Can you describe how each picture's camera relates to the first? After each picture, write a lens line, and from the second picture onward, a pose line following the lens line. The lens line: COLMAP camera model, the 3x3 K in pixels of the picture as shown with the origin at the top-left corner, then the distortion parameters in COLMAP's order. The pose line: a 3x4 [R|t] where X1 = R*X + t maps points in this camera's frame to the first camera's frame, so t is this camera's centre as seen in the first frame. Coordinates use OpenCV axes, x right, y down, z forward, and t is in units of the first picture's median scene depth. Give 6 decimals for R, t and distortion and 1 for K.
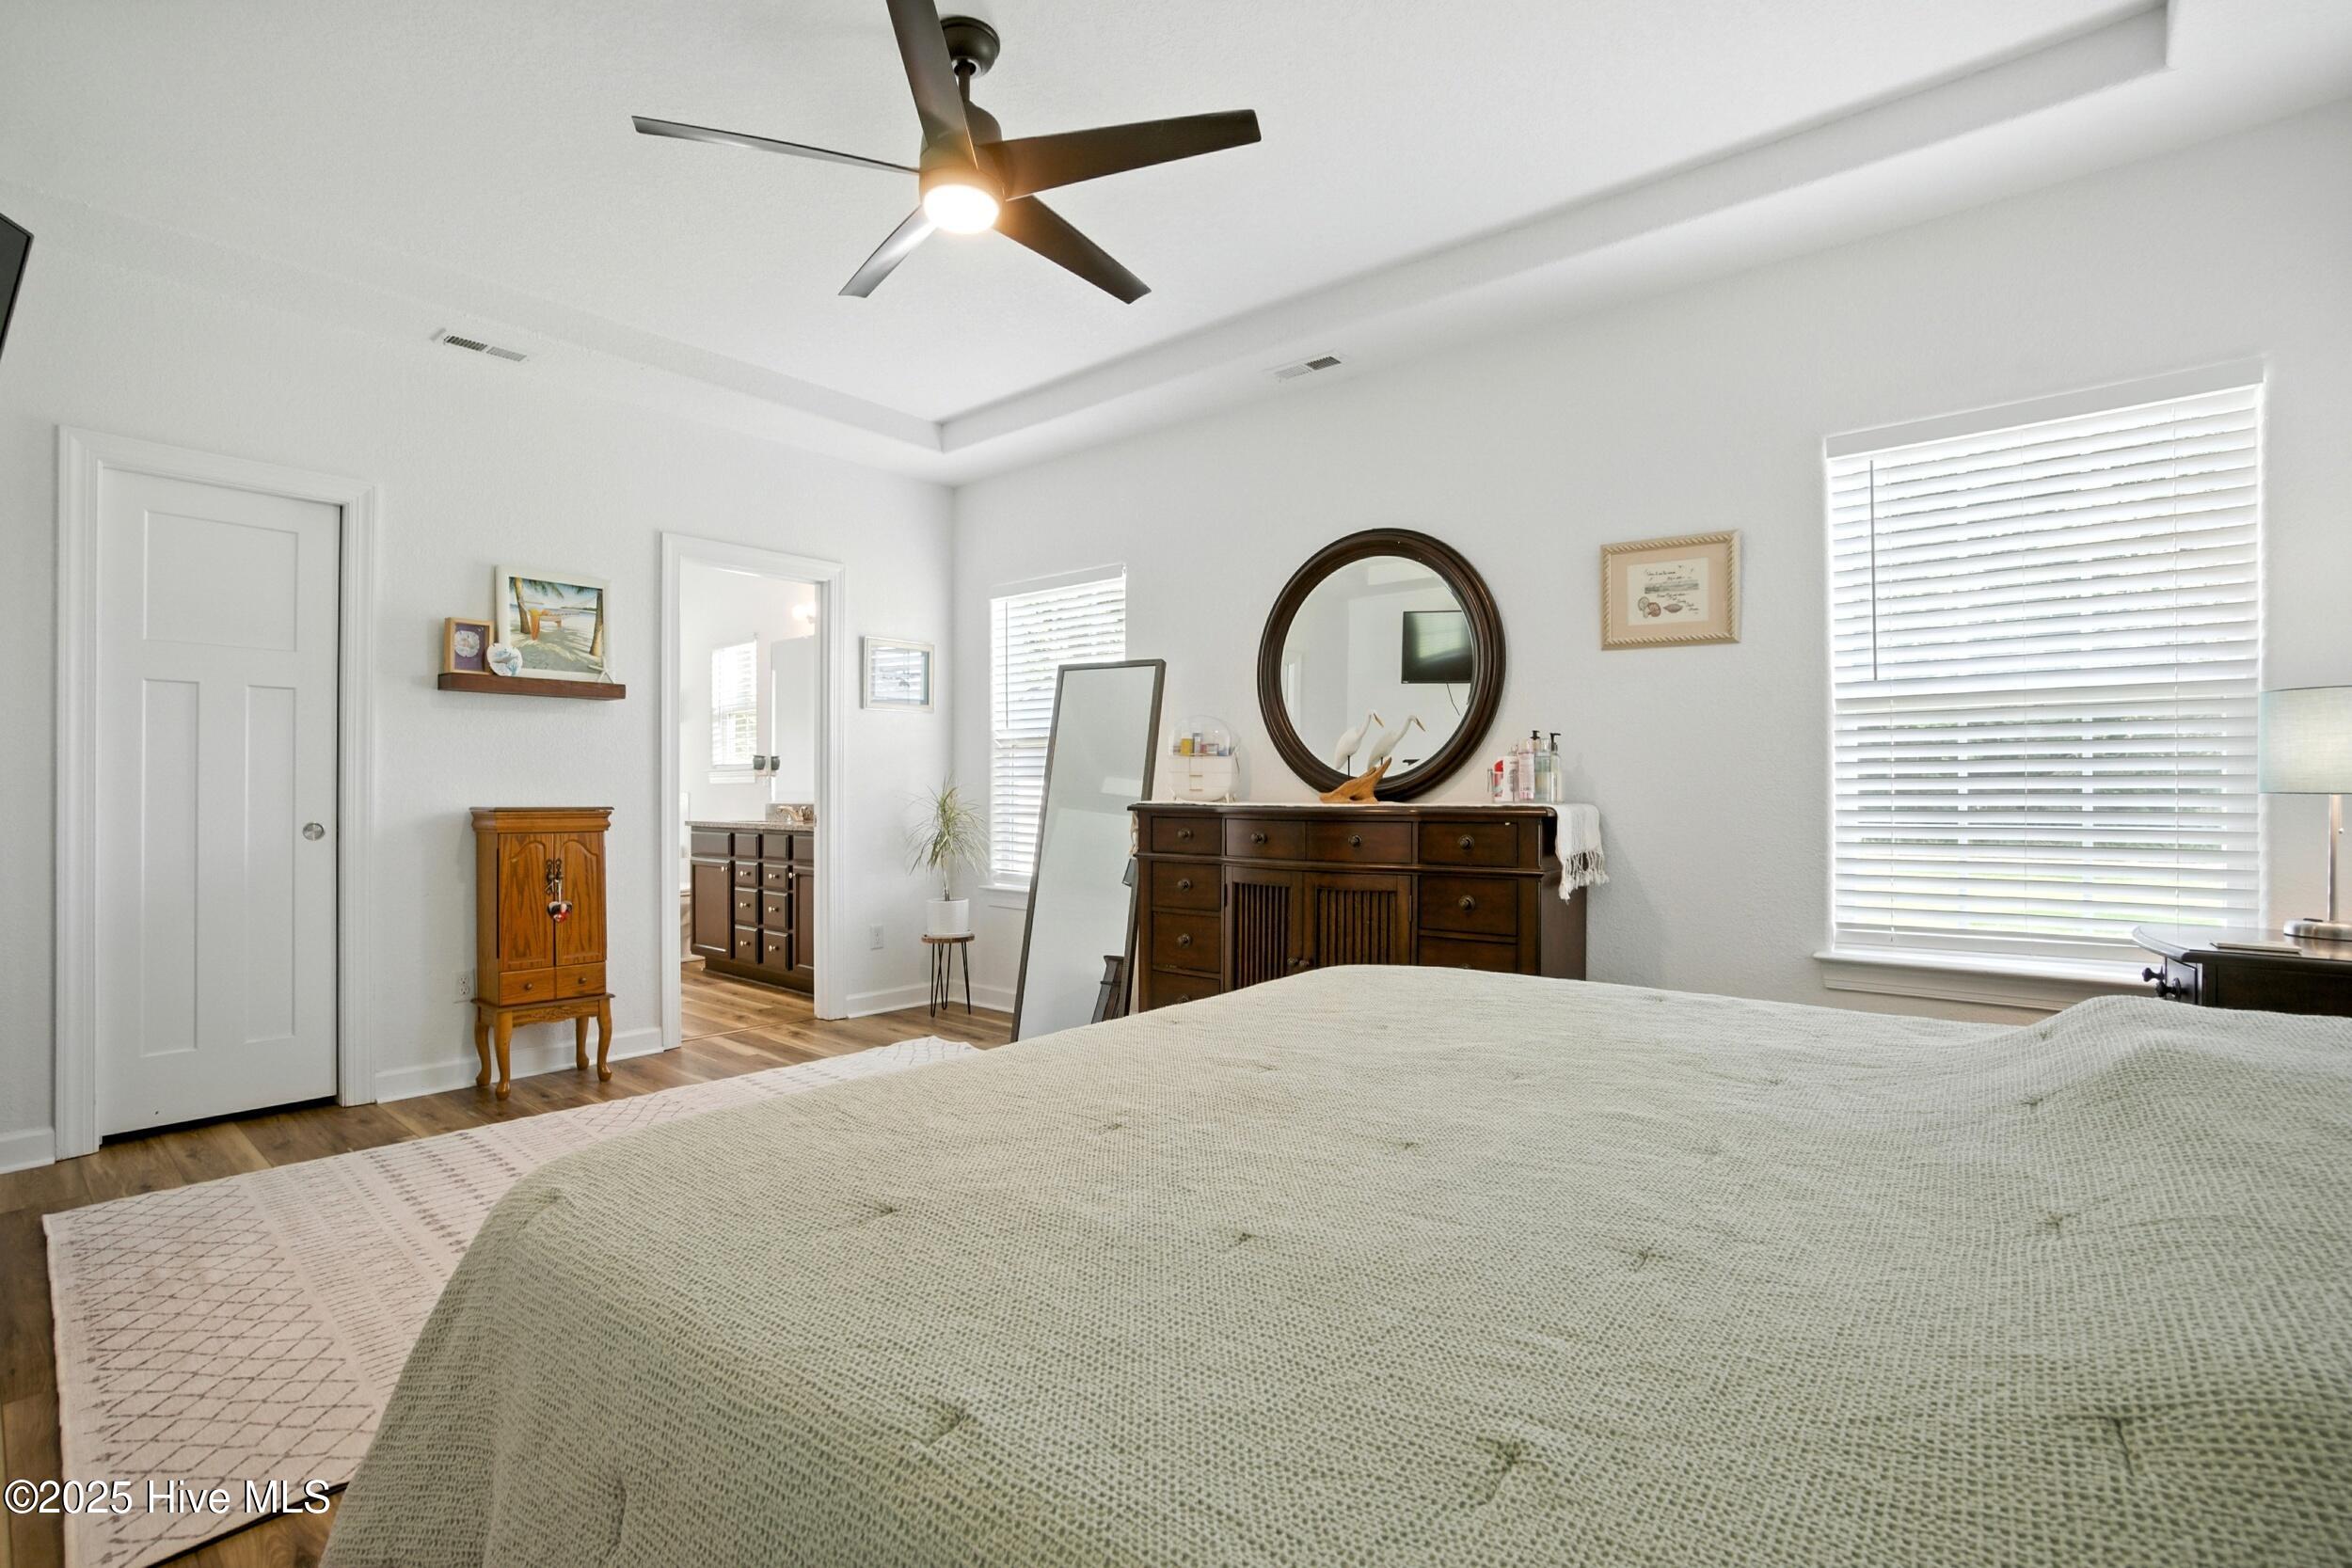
lens RADIAL K [[1011.1, 0, 1173.1], [0, 1011.1, 777.5], [0, 0, 1]] dist [-0.038889, 0.000178]
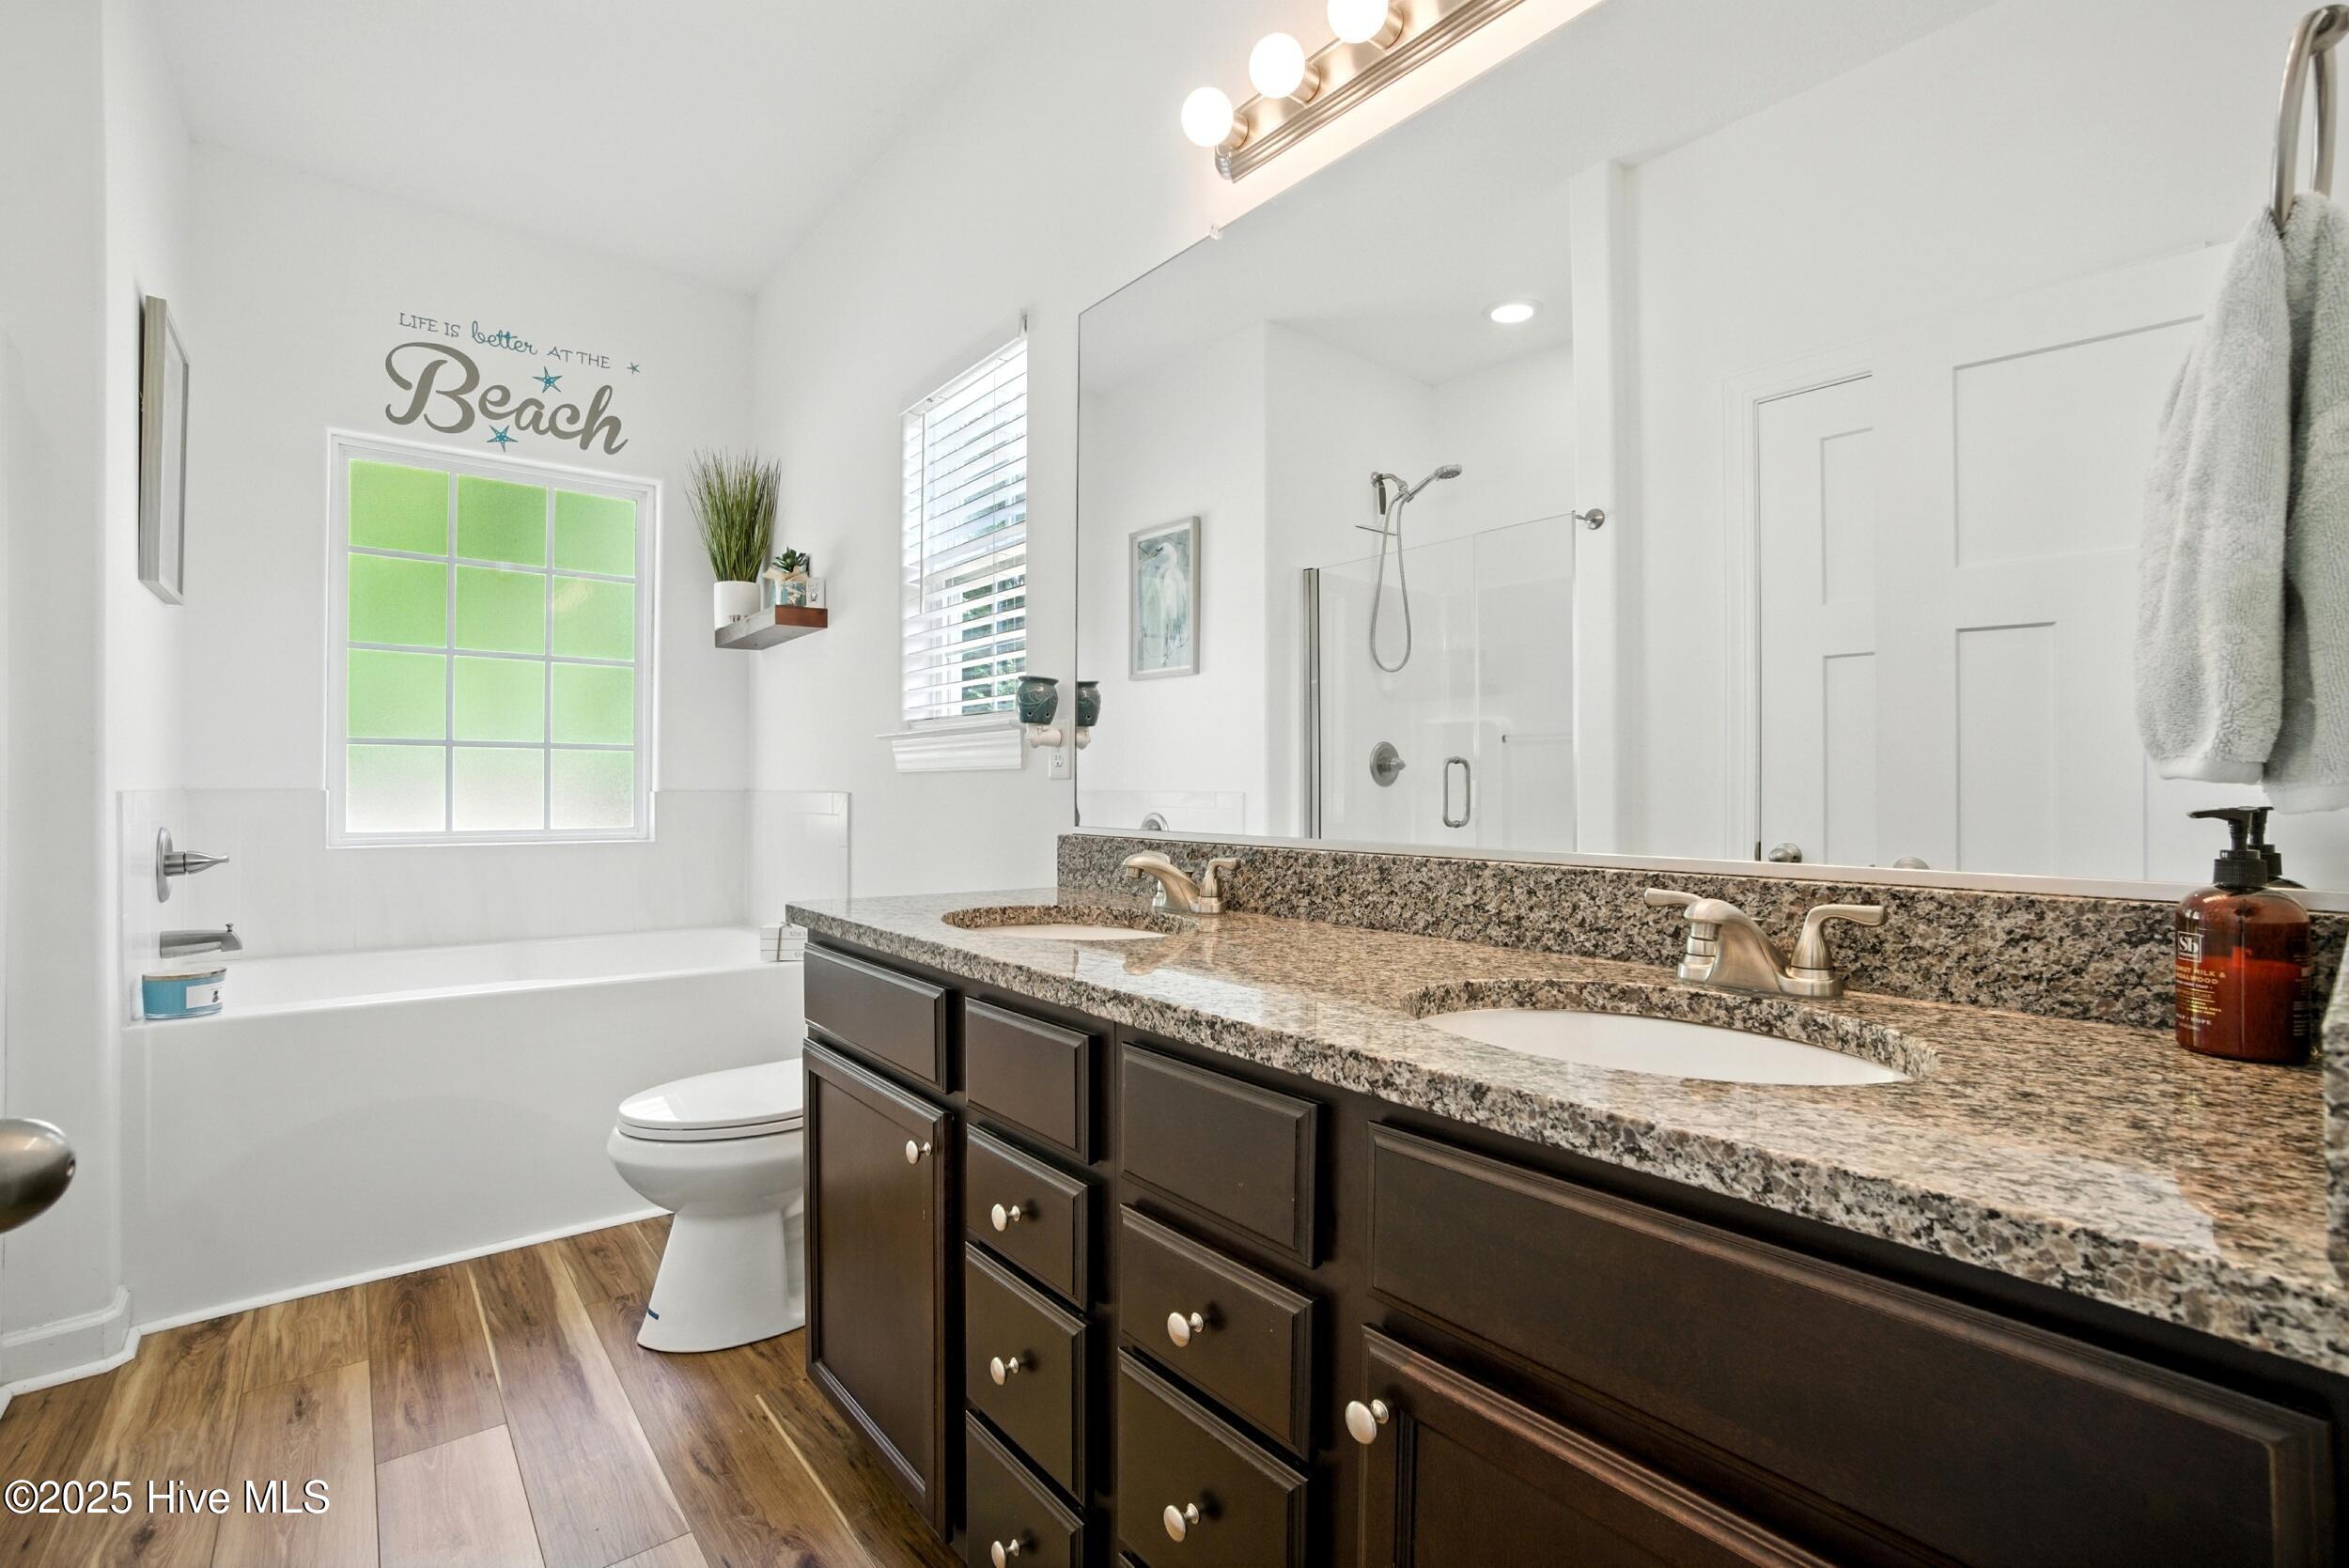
lens RADIAL K [[1009.9, 0, 1171.6], [0, 1009.9, 777.5], [0, 0, 1]] dist [-0.038889, 0.000178]
pose [[0.980888, 0.007449, -0.194433, -0.310565], [-0.005815, 0.999943, 0.008976, 0.005807], [0.194488, -0.007674, 0.980875, 0.702827]]
